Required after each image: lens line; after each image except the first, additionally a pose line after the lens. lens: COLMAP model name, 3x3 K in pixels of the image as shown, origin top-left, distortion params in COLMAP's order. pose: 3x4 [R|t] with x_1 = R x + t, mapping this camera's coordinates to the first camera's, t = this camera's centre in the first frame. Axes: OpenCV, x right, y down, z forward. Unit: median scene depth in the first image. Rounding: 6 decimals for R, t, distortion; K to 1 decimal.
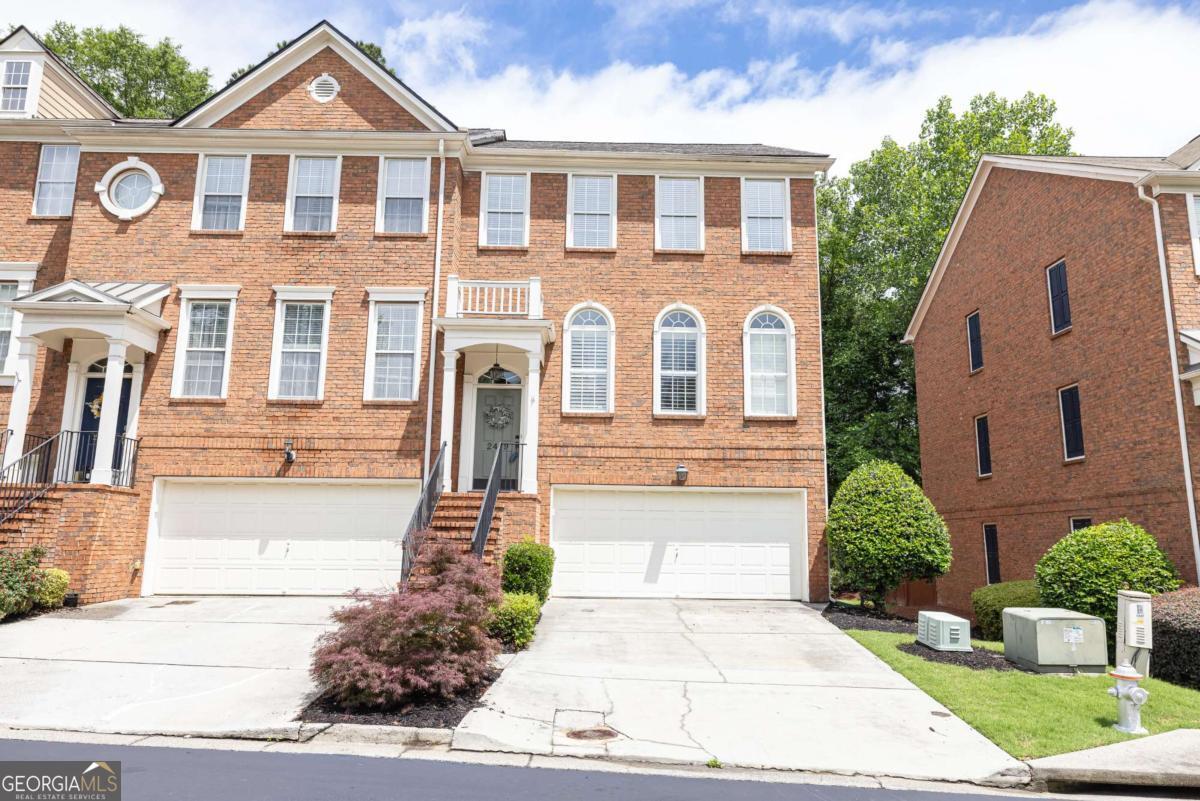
lens RADIAL K [[793.1, 0, 598.1], [0, 793.1, 403.4], [0, 0, 1]] dist [0.000842, 0.004641]
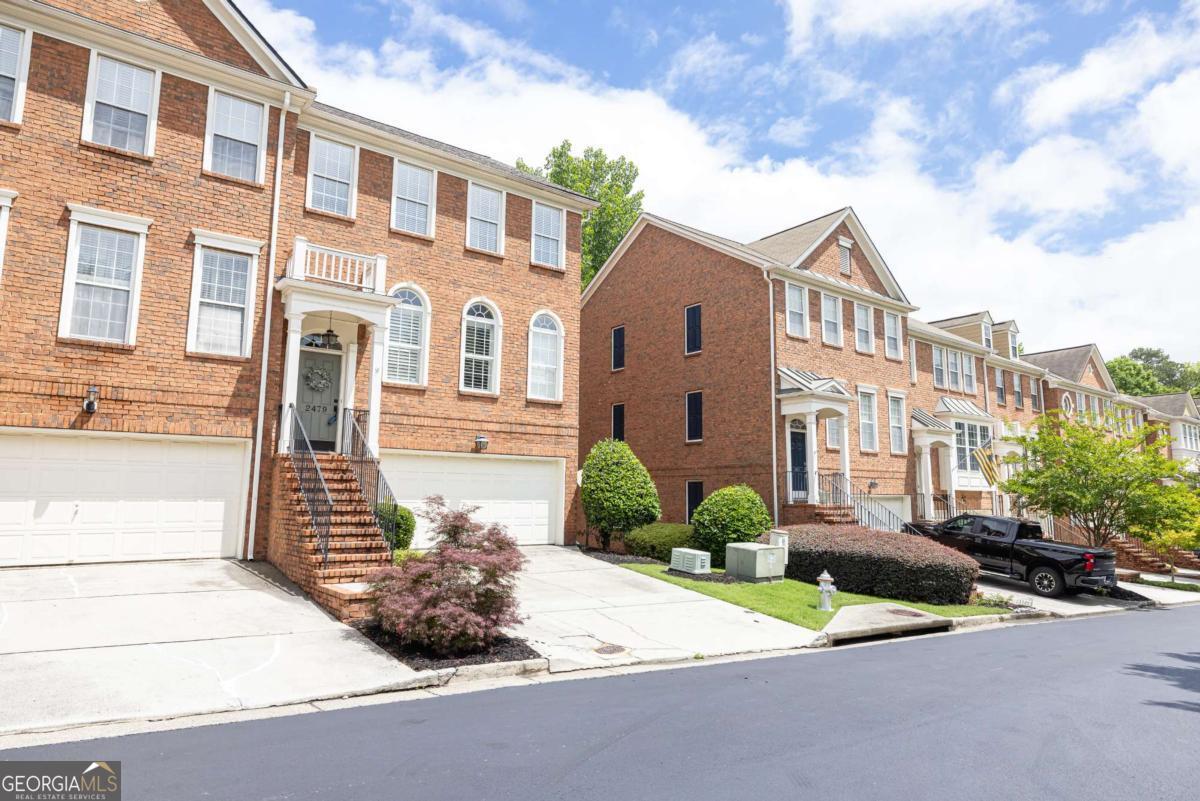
lens RADIAL K [[732.6, 0, 598.9], [0, 732.6, 400.2], [0, 0, 1]] dist [0.007236, -0.002795]
pose [[0.799454, 0.074449, 0.596096, -0.407239], [-0.106891, 0.994085, 0.019201, -0.014469], [-0.591141, -0.079068, 0.802683, 0.020462]]
